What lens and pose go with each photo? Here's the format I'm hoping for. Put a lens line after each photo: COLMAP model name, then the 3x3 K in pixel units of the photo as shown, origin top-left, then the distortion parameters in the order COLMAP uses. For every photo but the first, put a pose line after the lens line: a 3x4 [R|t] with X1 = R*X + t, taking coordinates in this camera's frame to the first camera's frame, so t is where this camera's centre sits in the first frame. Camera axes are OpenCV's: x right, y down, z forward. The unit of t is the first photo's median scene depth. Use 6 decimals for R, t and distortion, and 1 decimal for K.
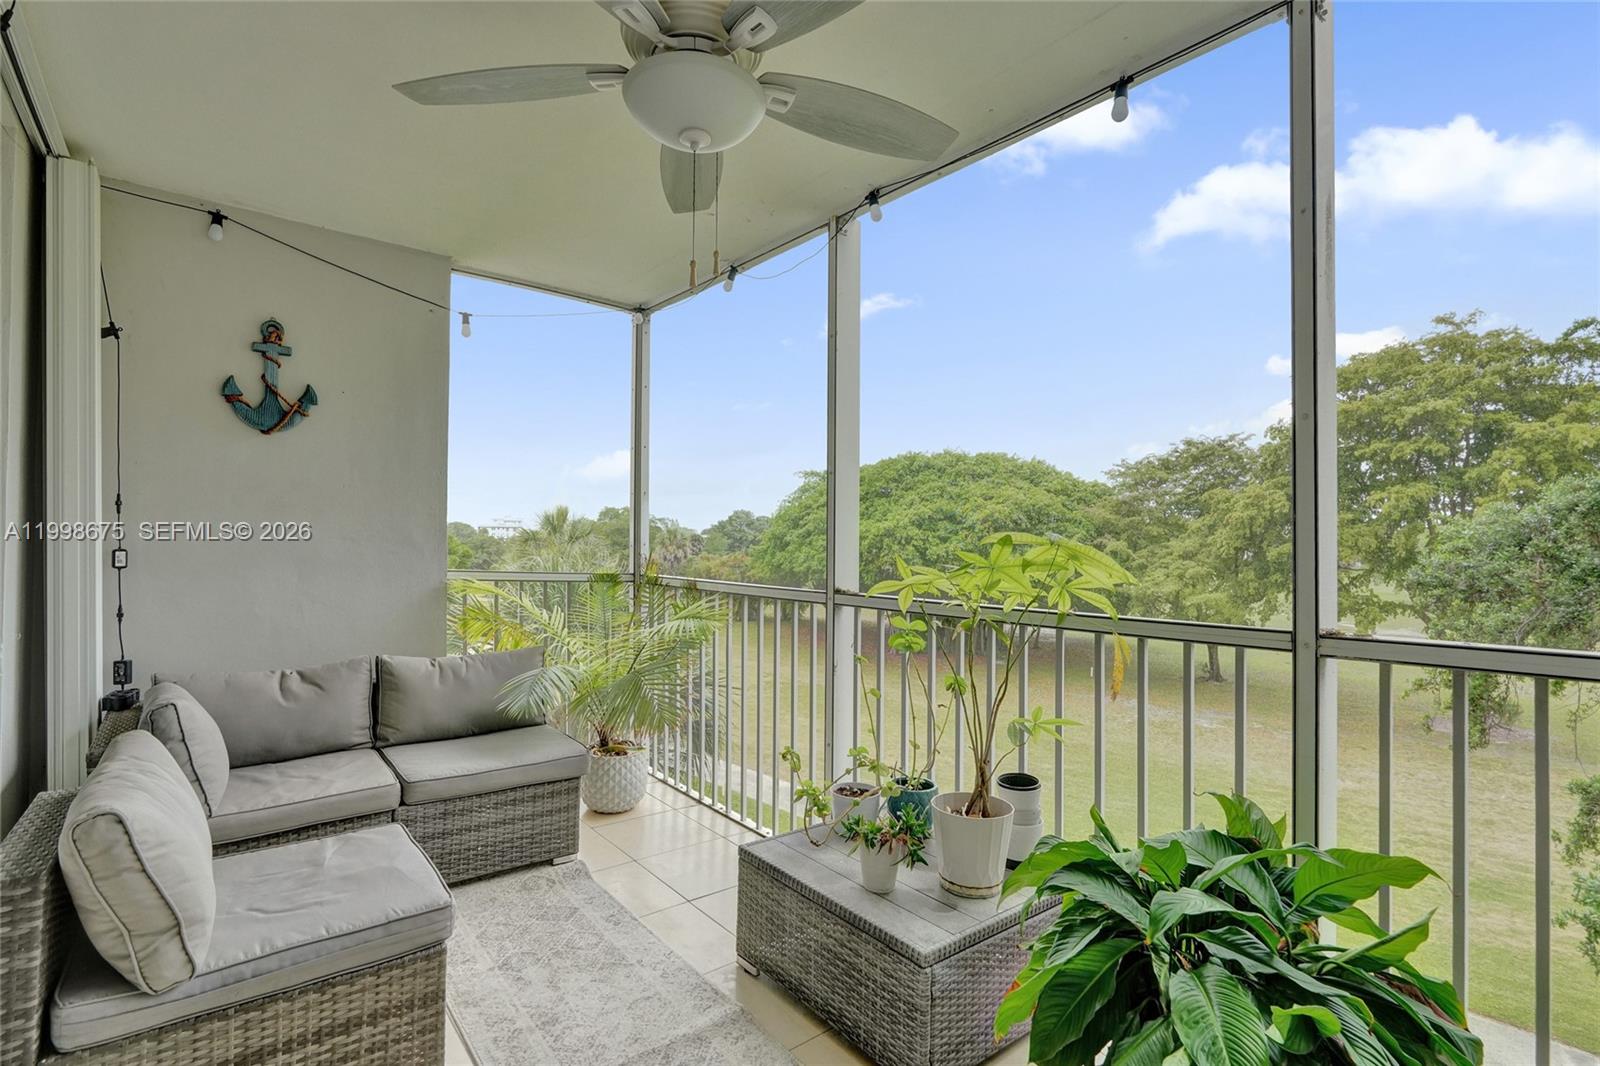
lens RADIAL K [[745.5, 0, 800.2], [0, 745.5, 528.7], [0, 0, 1]] dist [-0.003489, 0.000726]
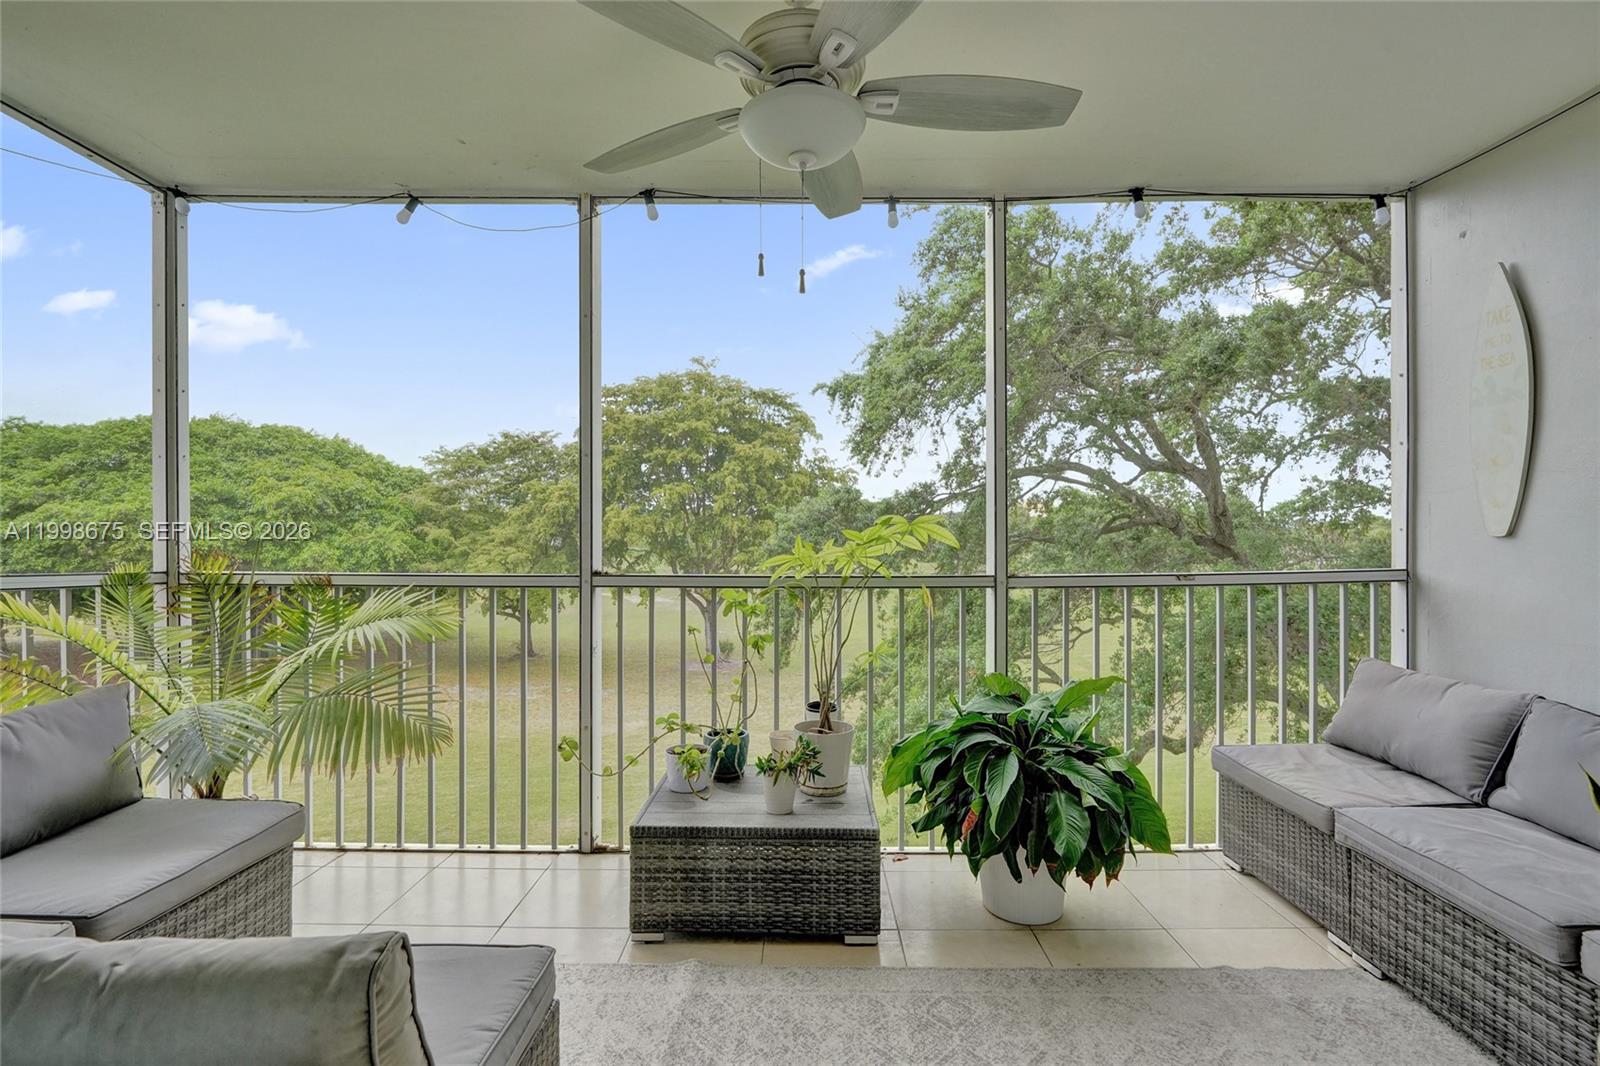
lens RADIAL K [[745.5, 0, 796.6], [0, 745.5, 534.7], [0, 0, 1]] dist [-0.003489, 0.000726]
pose [[0.635004, -0.010088, 0.772443, -0.040088], [-0.008719, 0.999757, 0.020225, 0.000659], [-0.772460, -0.019578, 0.634762, 0.011399]]
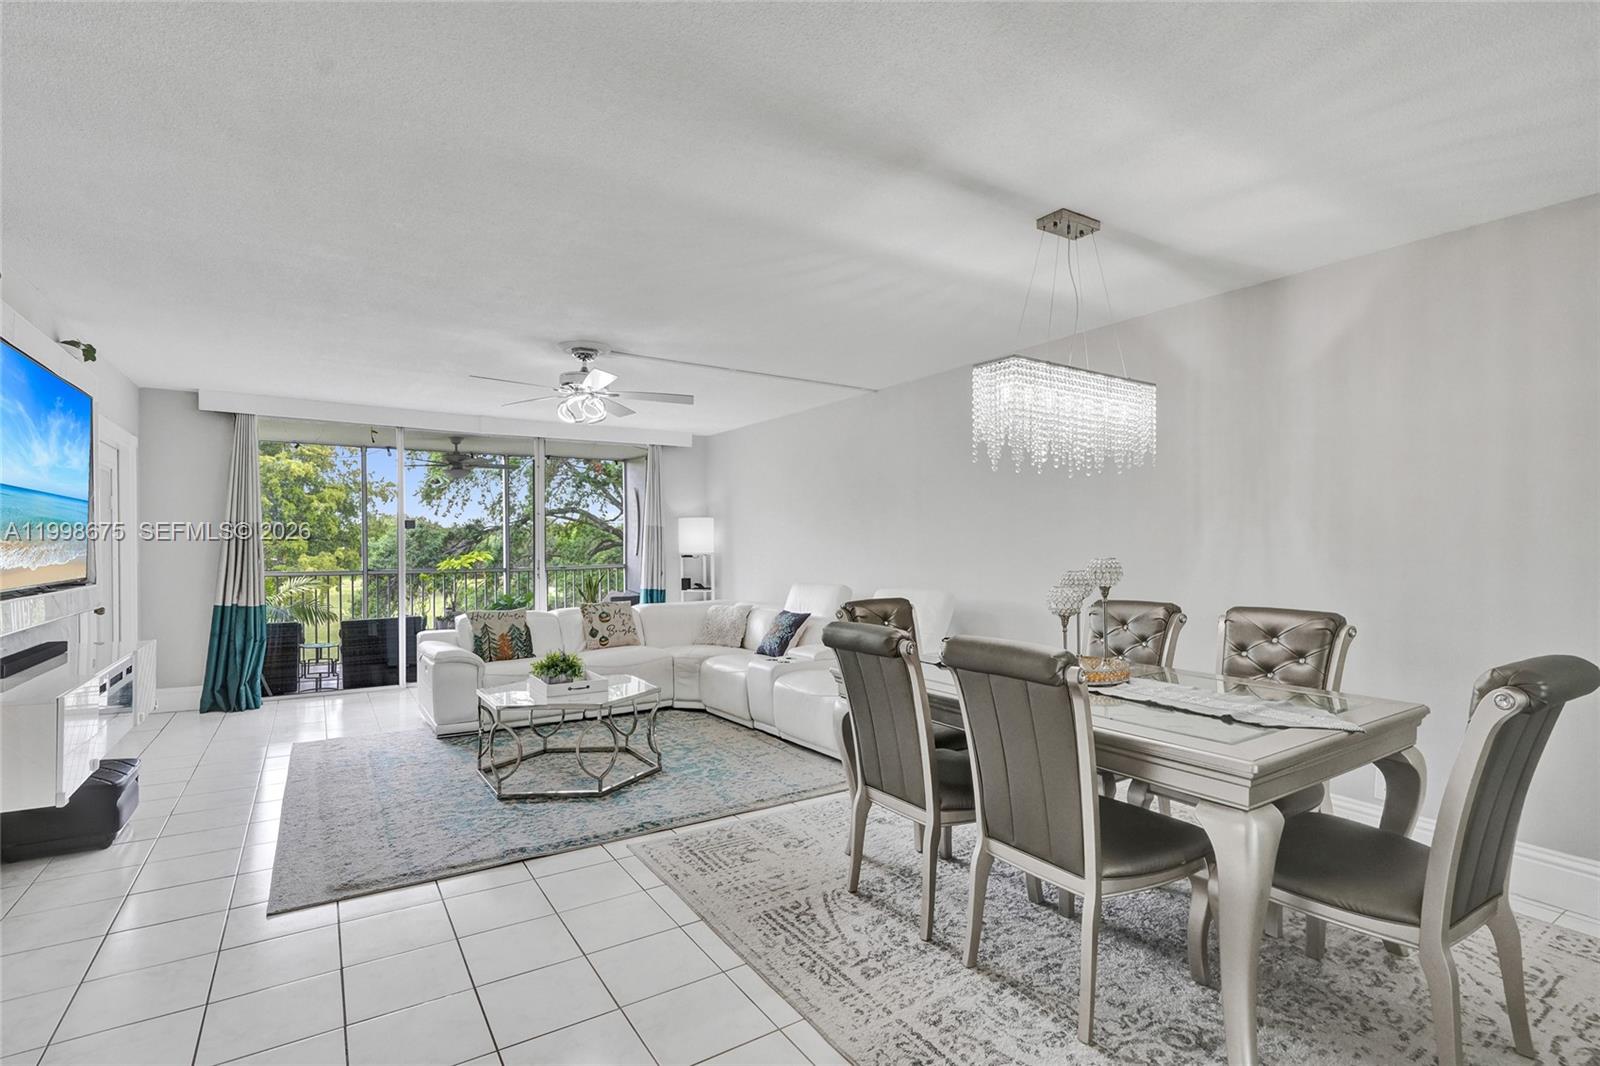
lens RADIAL K [[745.5, 0, 794.4], [0, 745.5, 549.3], [0, 0, 1]] dist [-0.003489, 0.000726]
pose [[0.105605, -0.014397, 0.994304, -0.198243], [-0.010438, 0.999824, 0.015585, -0.004869], [-0.994353, -0.012024, 0.105436, -0.073989]]
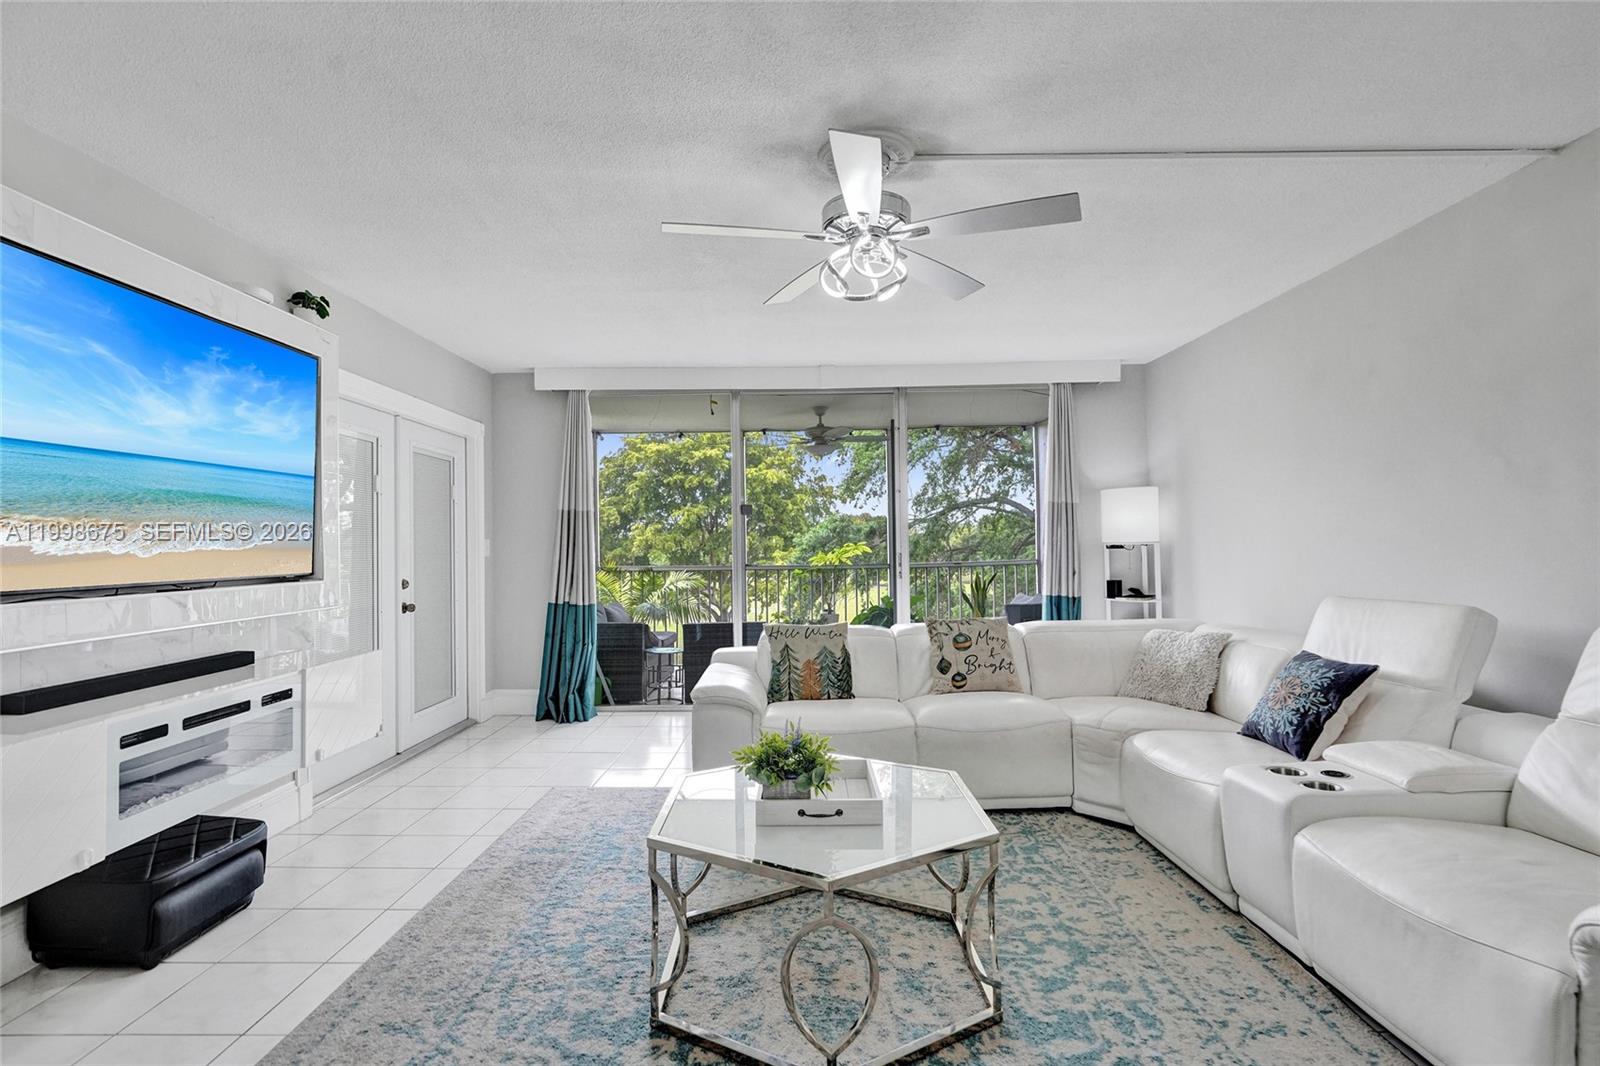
lens RADIAL K [[745.5, 0, 799.8], [0, 745.5, 536.7], [0, 0, 1]] dist [-0.003489, 0.000726]
pose [[0.631679, -0.008764, 0.775181, -0.142275], [0.008021, 0.999956, 0.004769, -0.002605], [-0.775189, 0.003205, 0.631721, -0.064756]]
